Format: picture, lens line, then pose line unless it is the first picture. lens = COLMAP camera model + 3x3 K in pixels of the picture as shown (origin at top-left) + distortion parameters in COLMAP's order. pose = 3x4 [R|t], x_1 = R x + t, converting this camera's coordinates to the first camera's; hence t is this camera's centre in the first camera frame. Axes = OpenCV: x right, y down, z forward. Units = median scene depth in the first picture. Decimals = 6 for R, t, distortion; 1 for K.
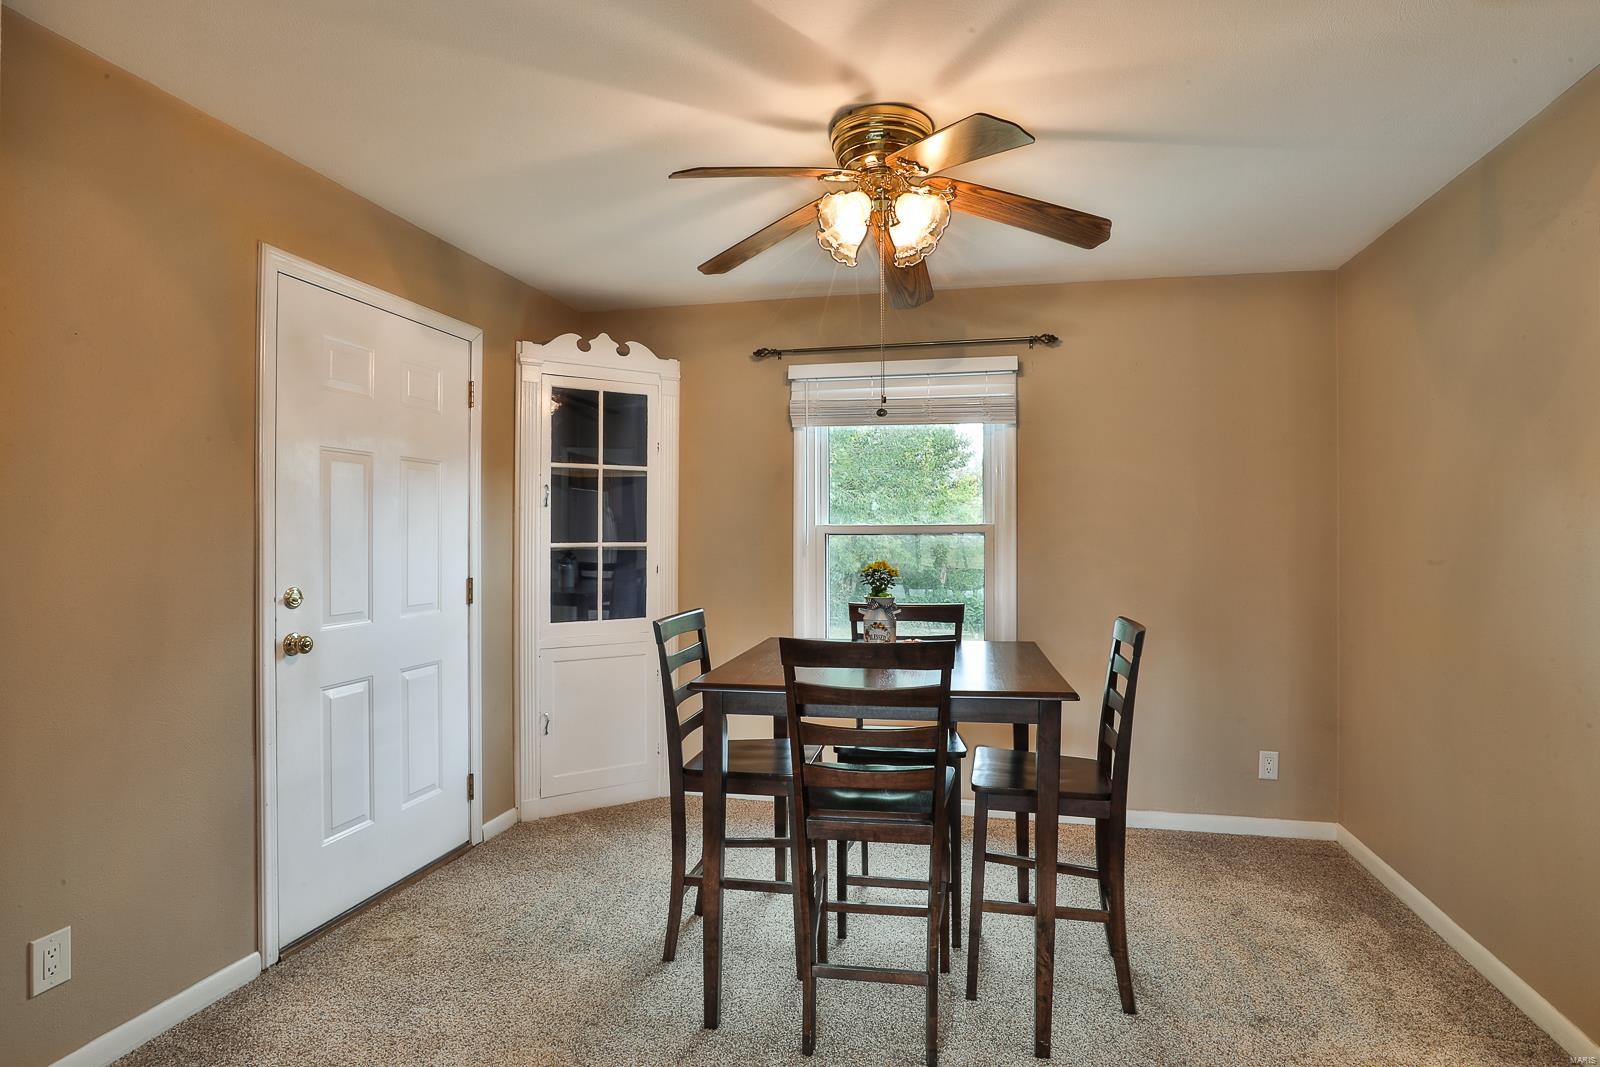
lens RADIAL K [[780.7, 0, 798.9], [0, 780.7, 532.6], [0, 0, 1]] dist [-0.000472, -0.000005]
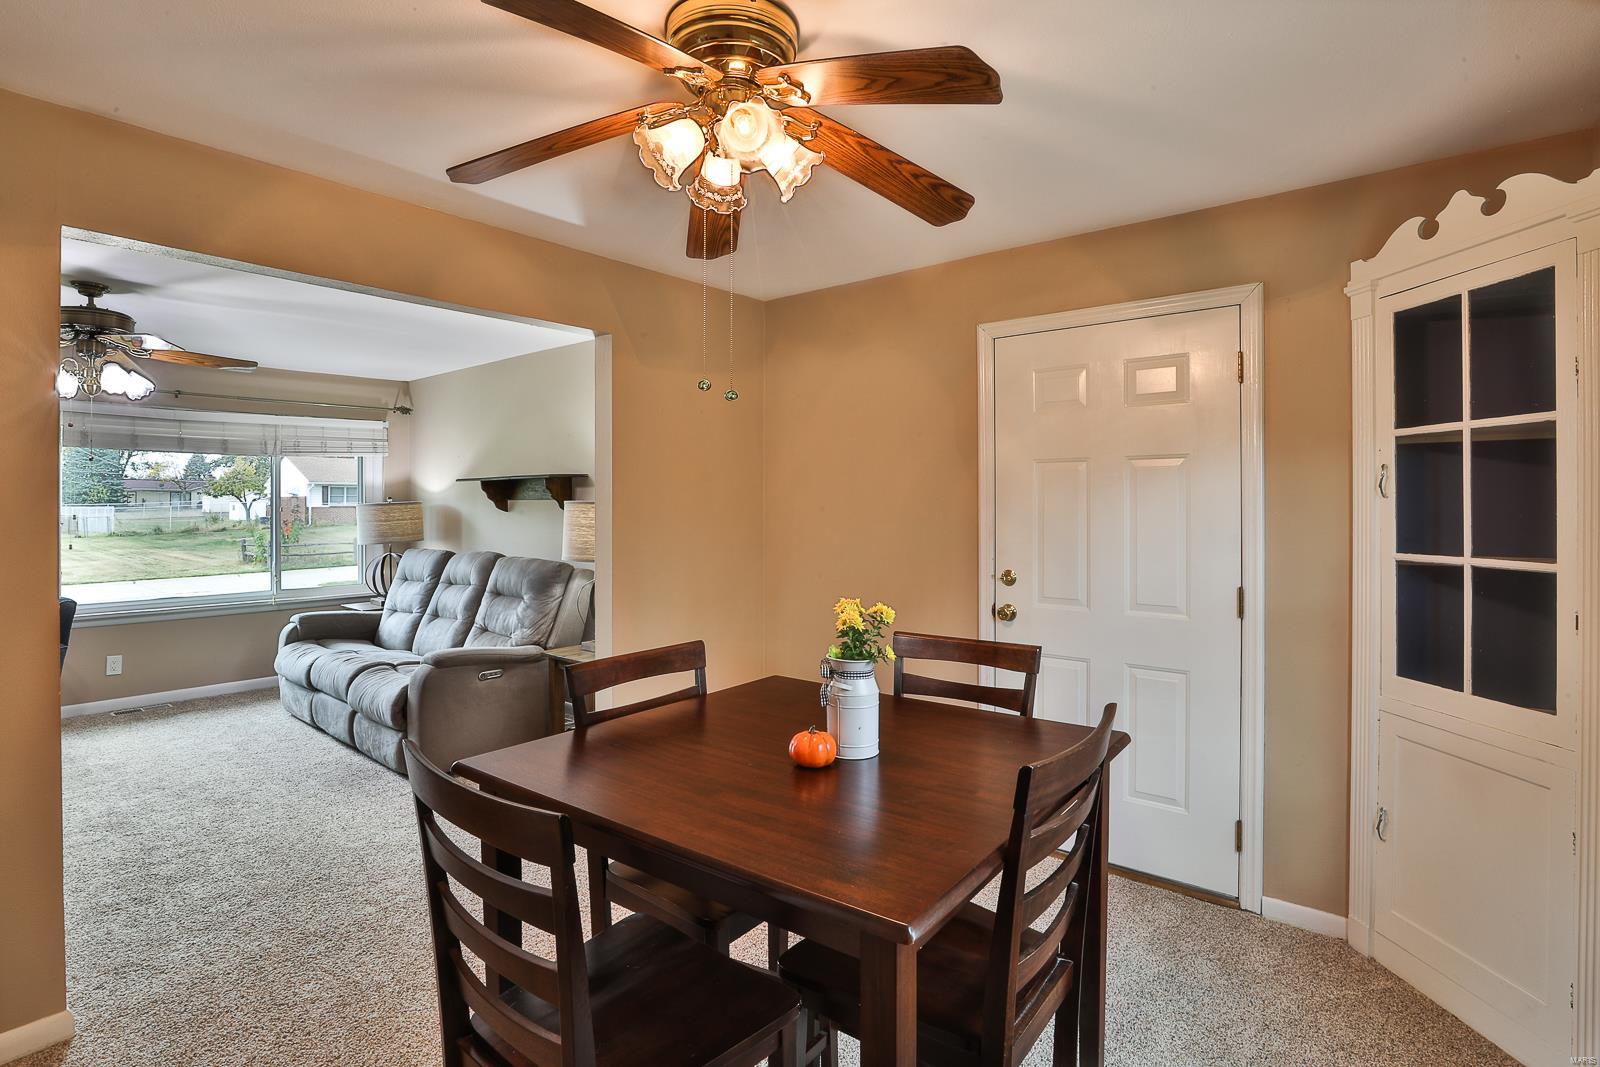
lens RADIAL K [[780.7, 0, 799.1], [0, 780.7, 518.8], [0, 0, 1]] dist [-0.000472, -0.000005]
pose [[-0.403955, 0.006942, -0.914753, 0.475749], [-0.008013, 0.999906, 0.011126, -0.018416], [0.914744, 0.011824, -0.403861, 0.802976]]
